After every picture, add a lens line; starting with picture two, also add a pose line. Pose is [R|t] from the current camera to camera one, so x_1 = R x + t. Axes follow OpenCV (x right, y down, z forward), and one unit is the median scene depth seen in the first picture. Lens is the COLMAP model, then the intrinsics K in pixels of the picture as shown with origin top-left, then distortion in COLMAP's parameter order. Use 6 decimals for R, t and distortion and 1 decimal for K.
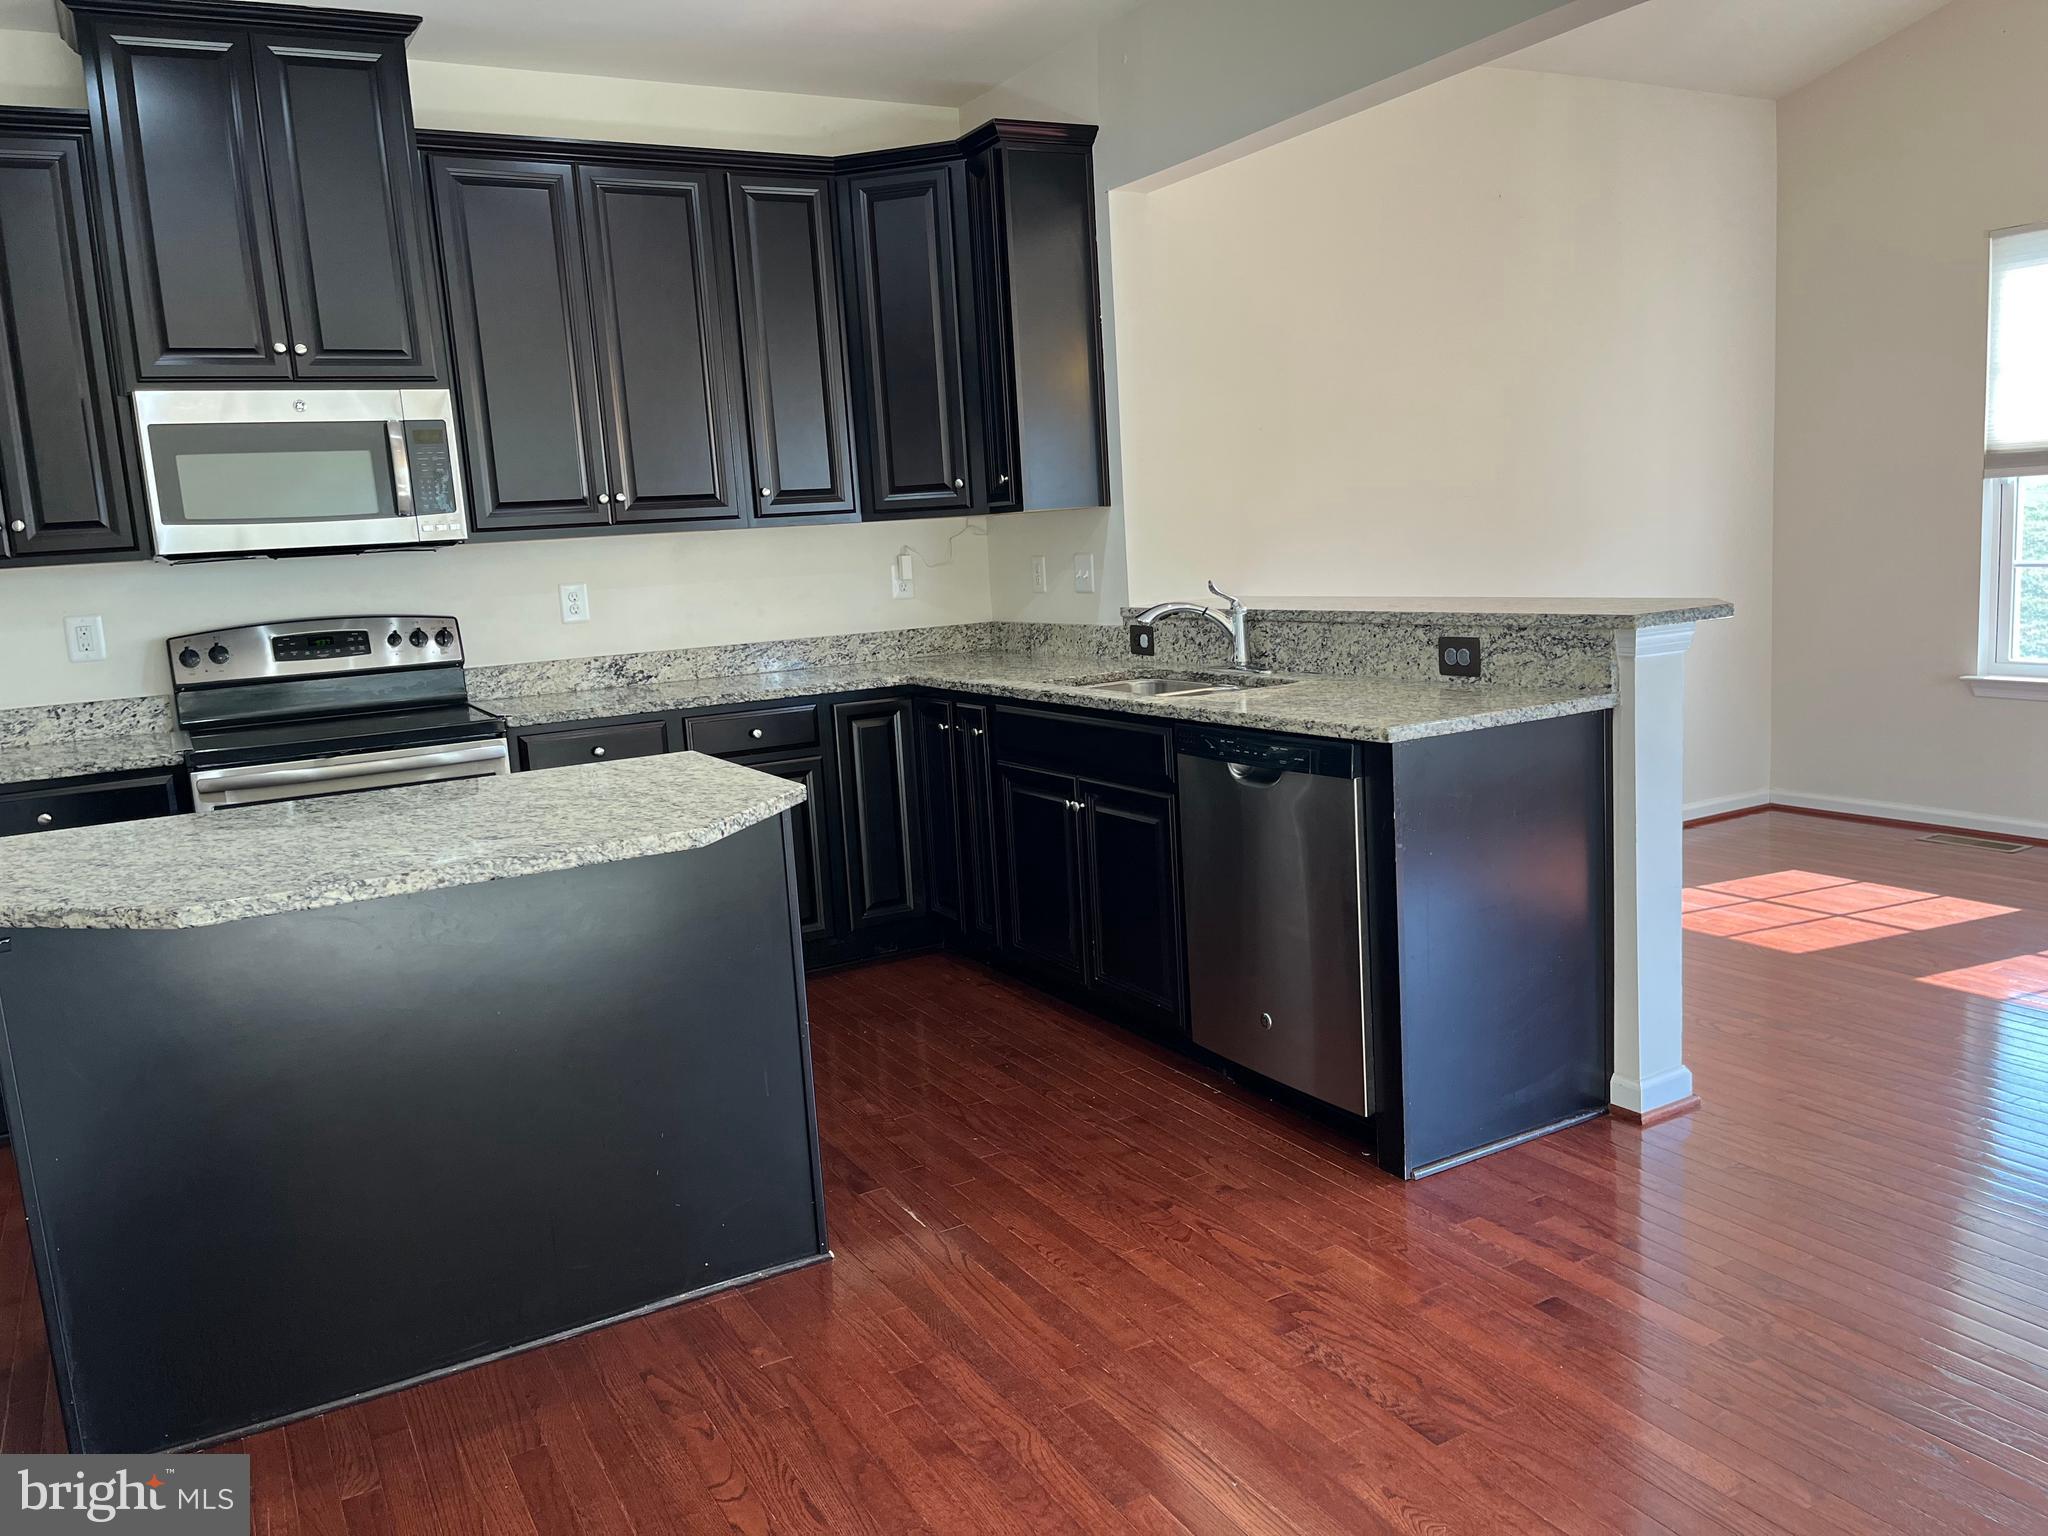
lens RADIAL K [[1555.0, 0, 1017.7], [0, 1555.0, 770.7], [0, 0, 1]] dist [0.109276, -0.160371]
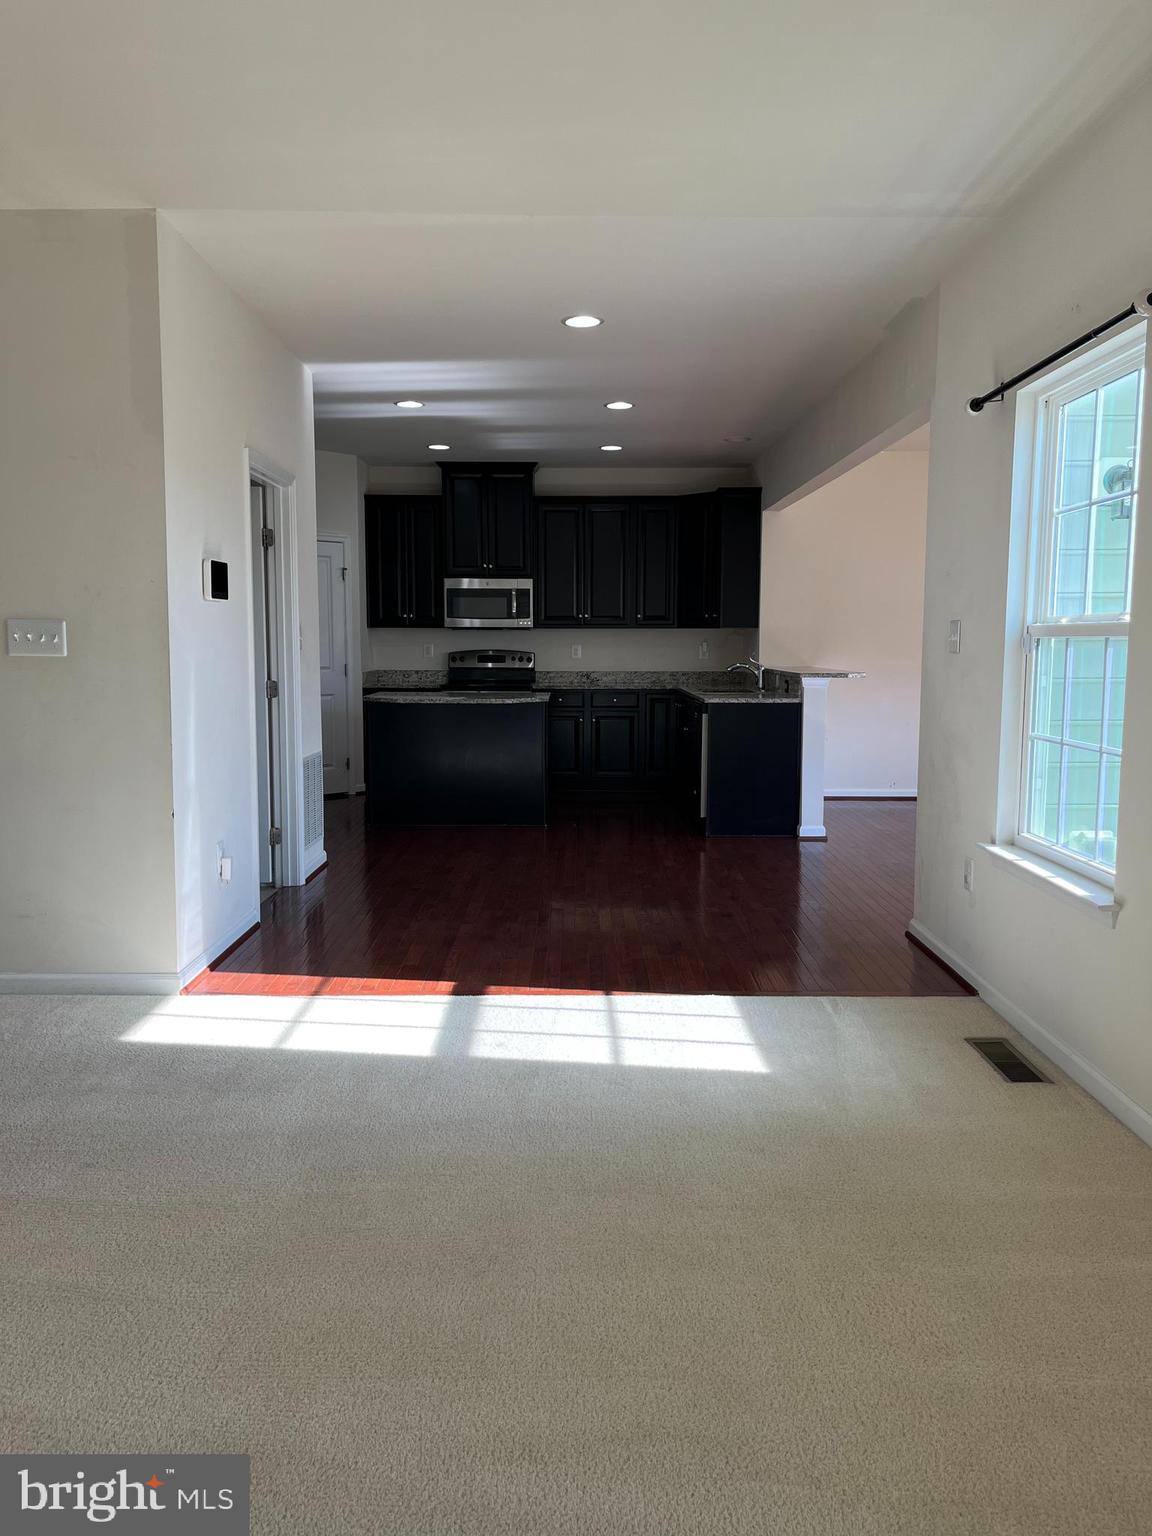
lens RADIAL K [[1166.3, 0, 576.0], [0, 1166.3, 768.0], [0, 0, 1]] dist [0.109276, -0.160371]
pose [[0.870661, 0.117333, -0.477685, 0.820848], [-0.130666, 0.991412, 0.005359, 0.098836], [0.474211, 0.057752, 0.878515, -0.919064]]
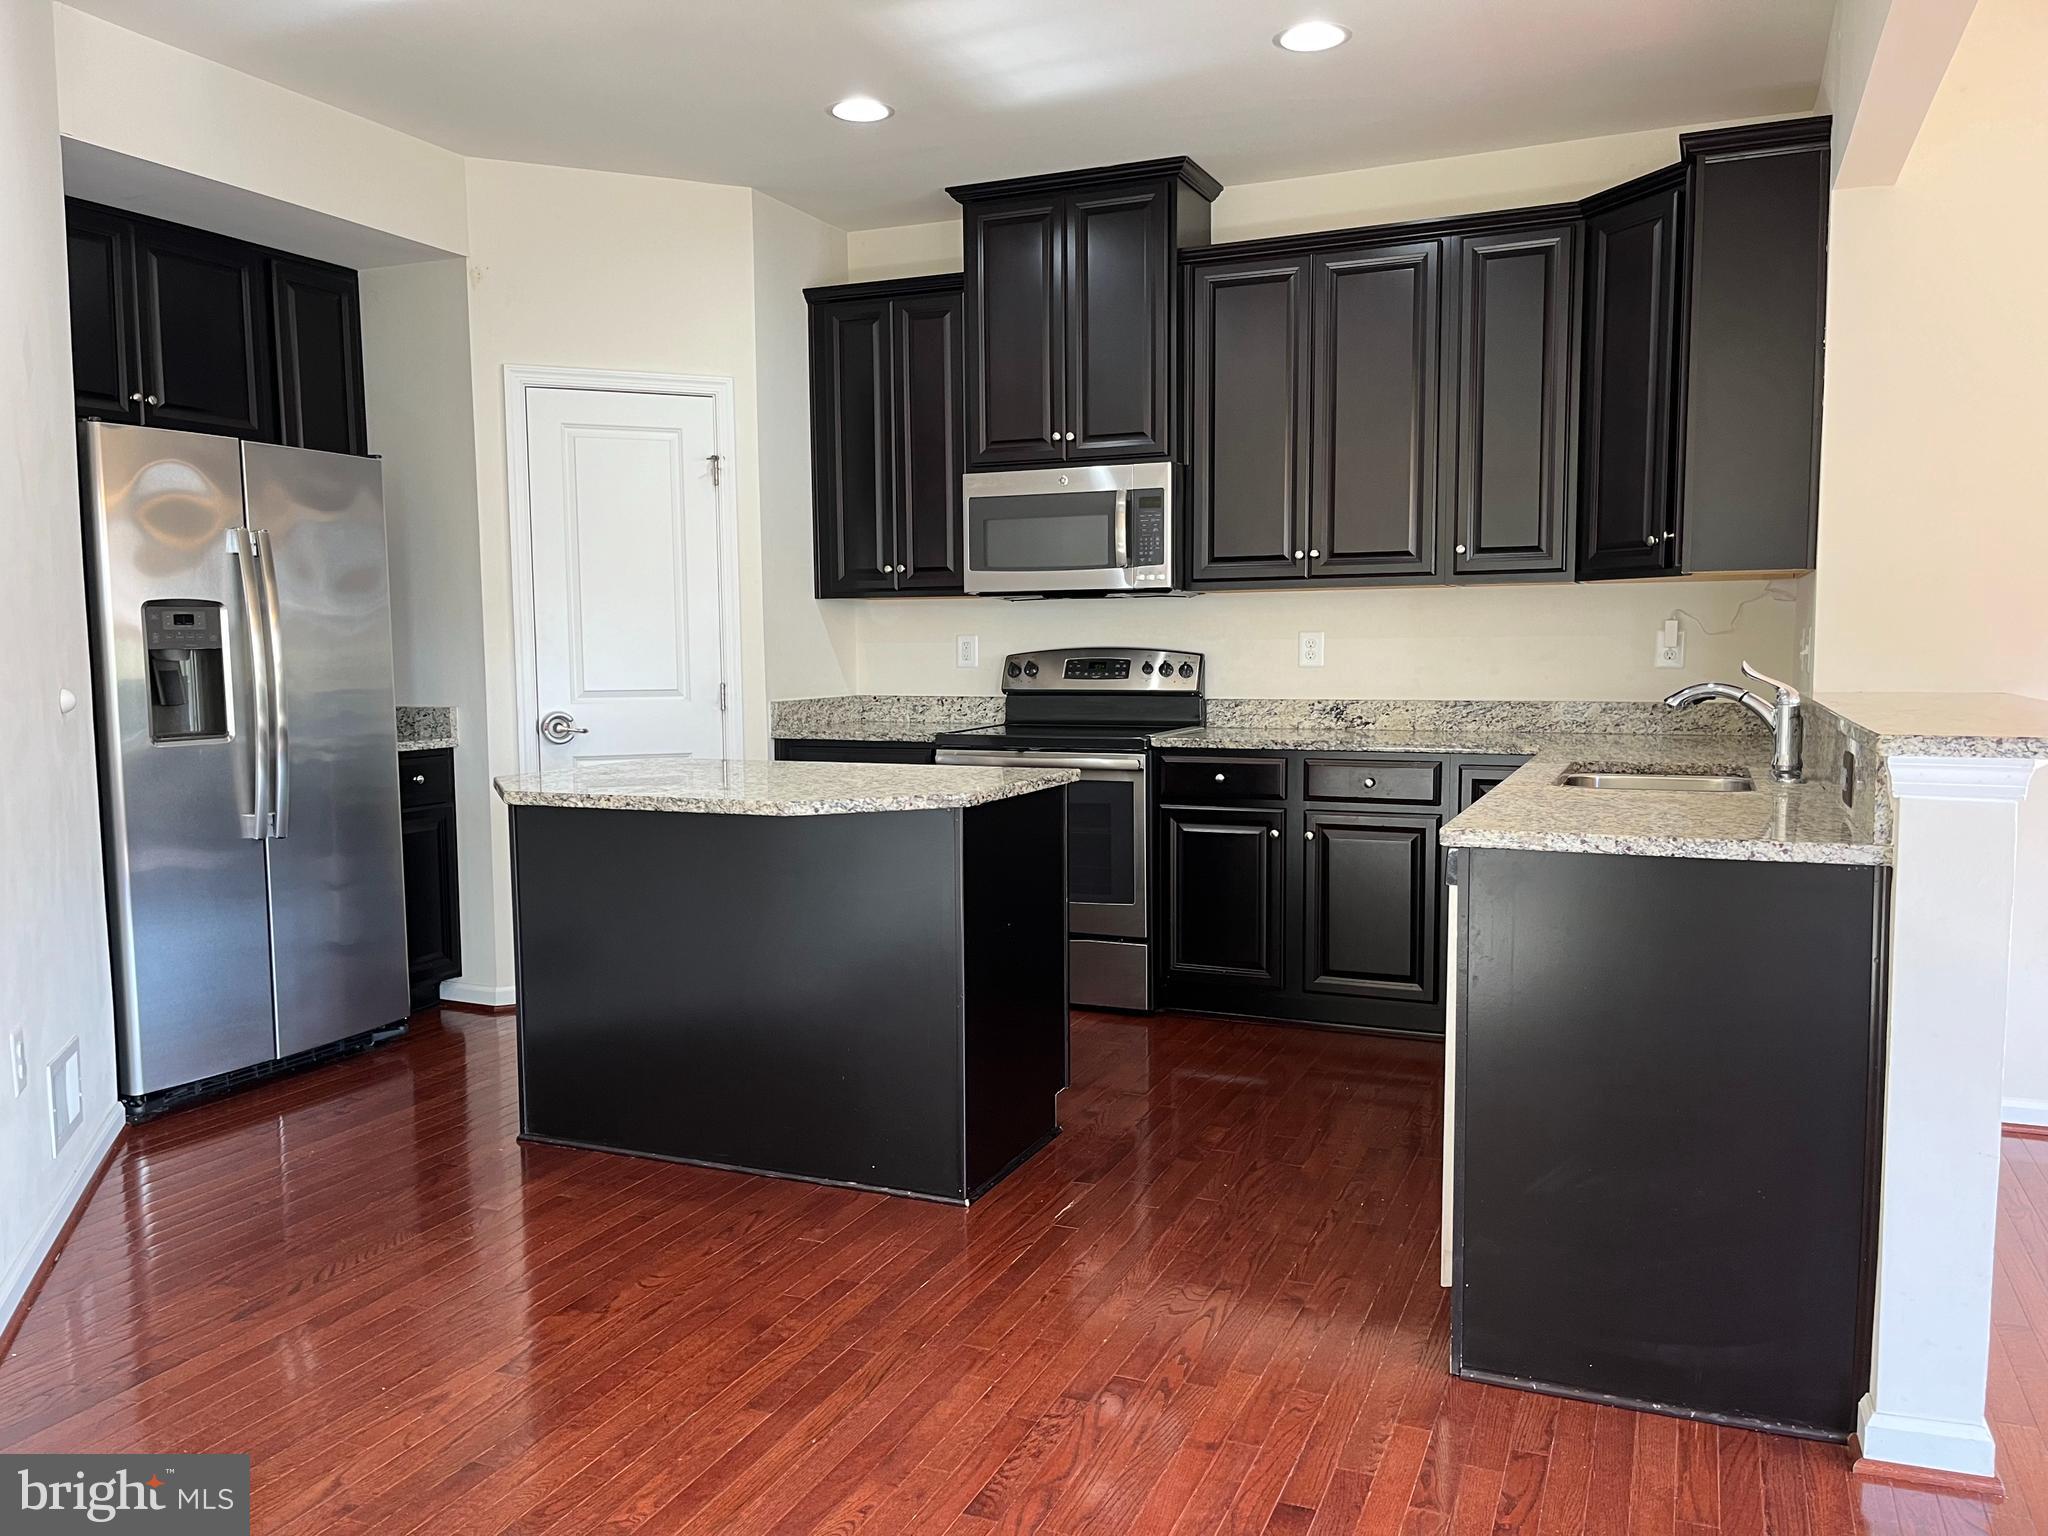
lens RADIAL K [[1555.0, 0, 1017.7], [0, 1555.0, 770.7], [0, 0, 1]] dist [0.109276, -0.160371]
pose [[0.601667, 0.123247, -0.789181, 0.513989], [-0.151355, 0.987715, 0.038860, -0.037719], [0.784275, 0.096066, 0.612930, 0.194077]]
